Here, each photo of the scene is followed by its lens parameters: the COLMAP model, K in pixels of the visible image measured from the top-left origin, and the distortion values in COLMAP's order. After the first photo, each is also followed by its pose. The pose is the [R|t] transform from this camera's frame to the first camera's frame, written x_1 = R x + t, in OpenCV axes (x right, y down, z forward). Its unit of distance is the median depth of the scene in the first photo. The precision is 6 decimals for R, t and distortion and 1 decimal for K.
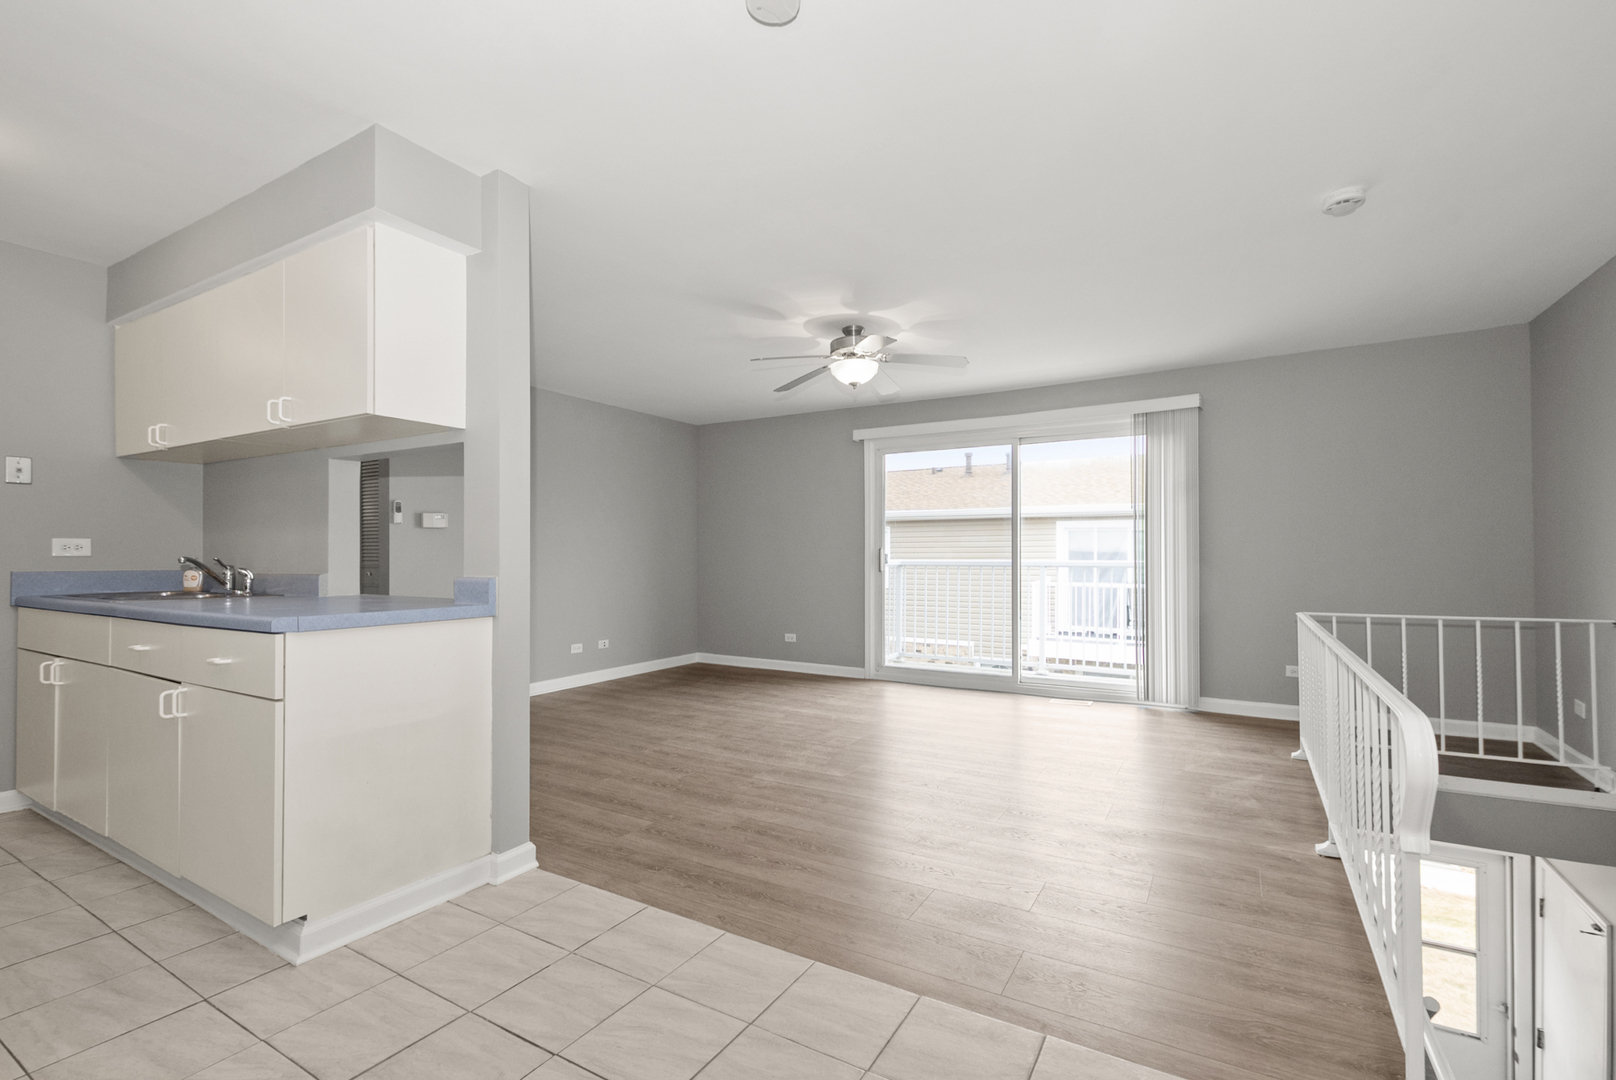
lens RADIAL K [[712.8, 0, 815.1], [0, 712.8, 547.0], [0, 0, 1]] dist [0.000328, -0.000678]
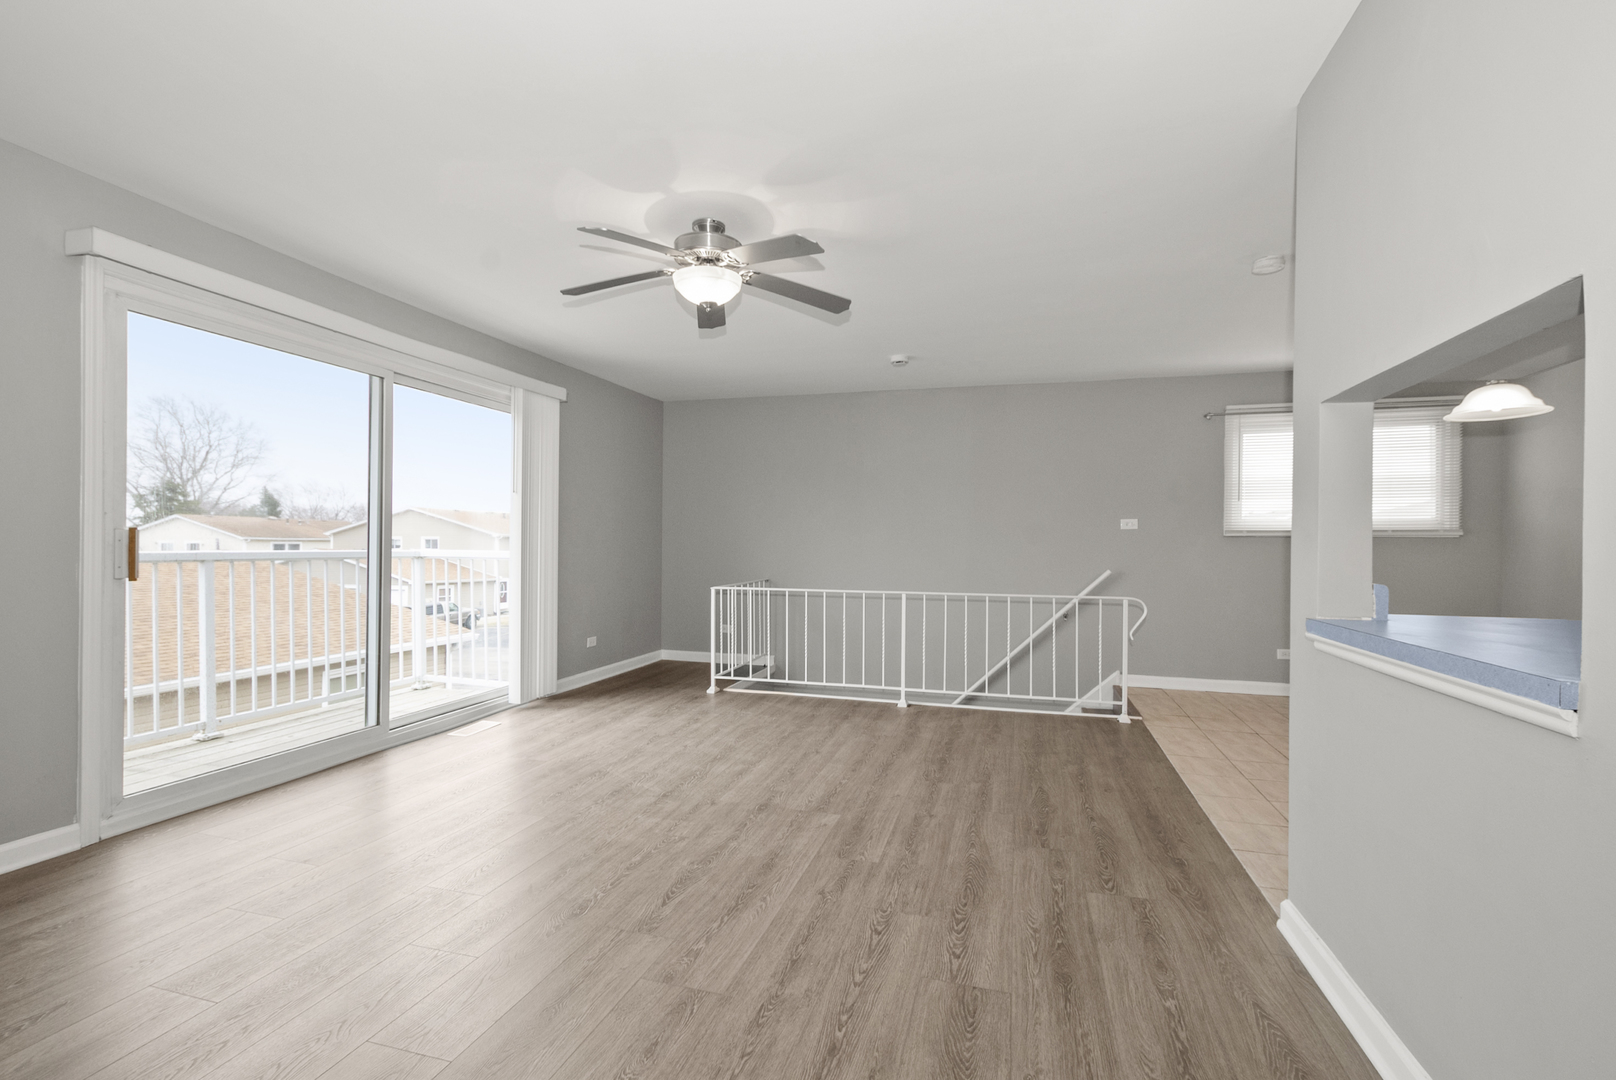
lens RADIAL K [[707.9, 0, 818.3], [0, 707.9, 542.4], [0, 0, 1]] dist [0.004866, -0.002135]
pose [[-0.255169, 0.000758, 0.966896, -0.626602], [-0.020743, 0.999765, -0.006258, 0.008554], [-0.966674, -0.021653, -0.255093, 1.033586]]
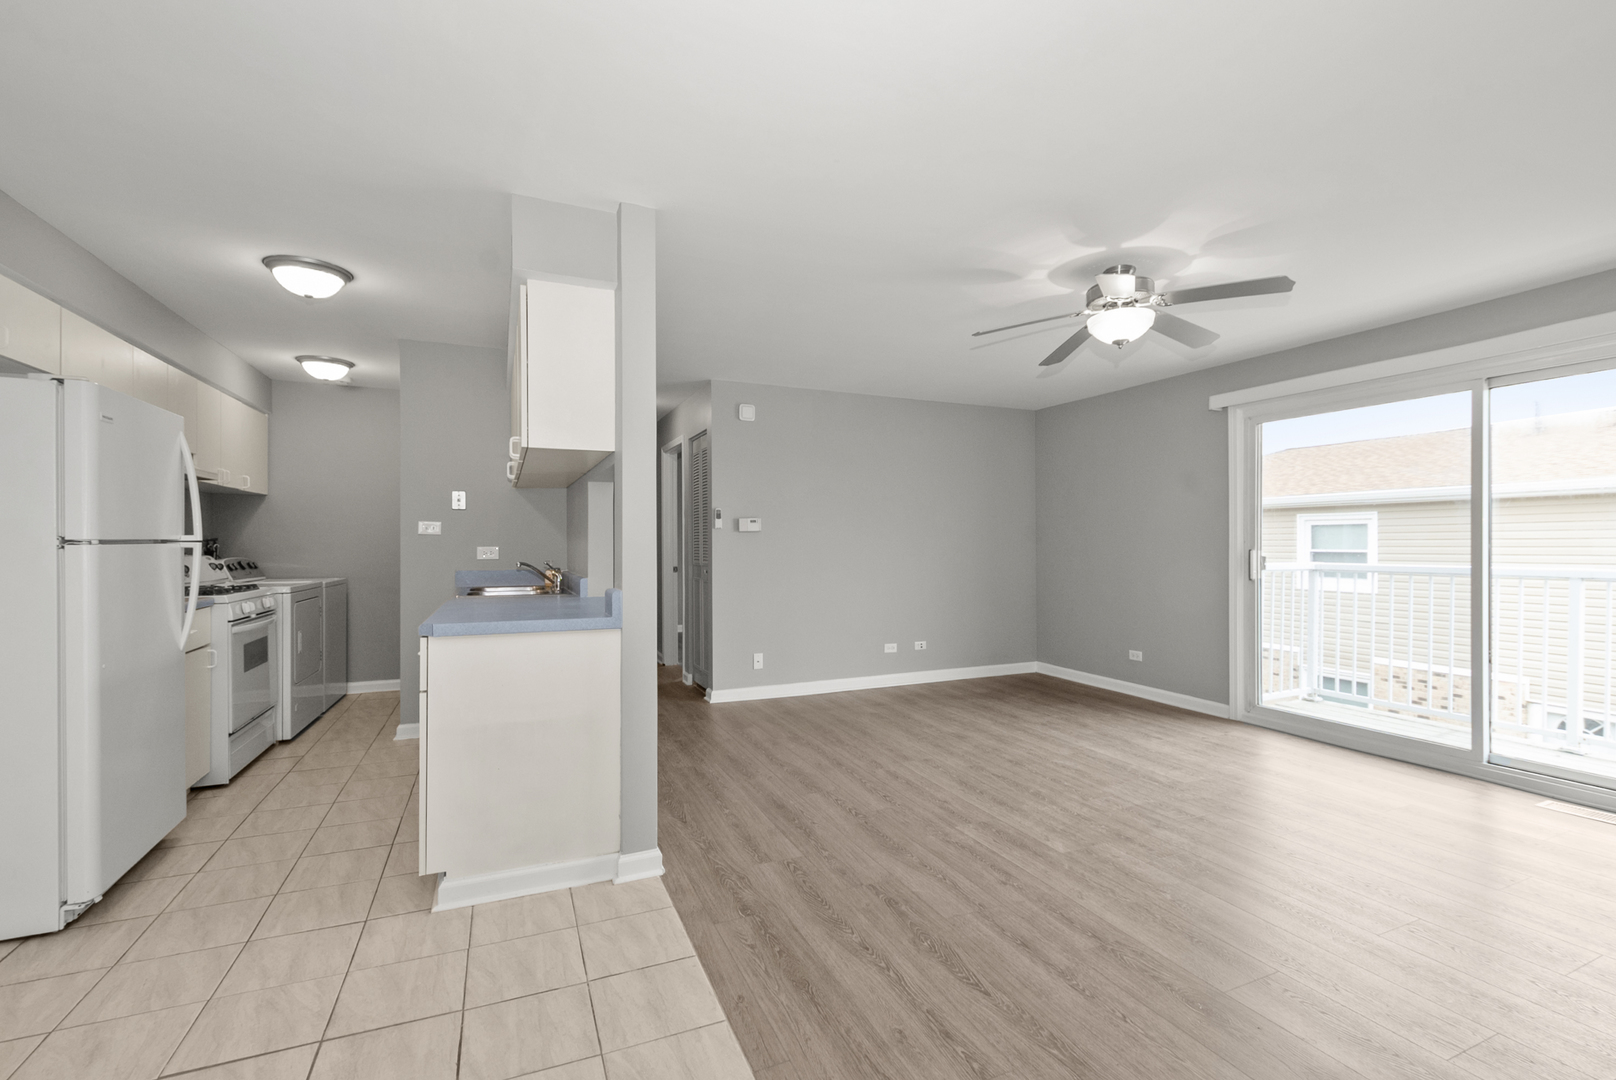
lens RADIAL K [[707.9, 0, 818.3], [0, 707.9, 542.4], [0, 0, 1]] dist [0.004866, -0.002135]
pose [[0.814218, -0.000704, -0.580559, 0.225657], [0.006101, 0.999954, 0.007344, -0.020134], [0.580528, -0.009521, 0.814185, 0.182142]]
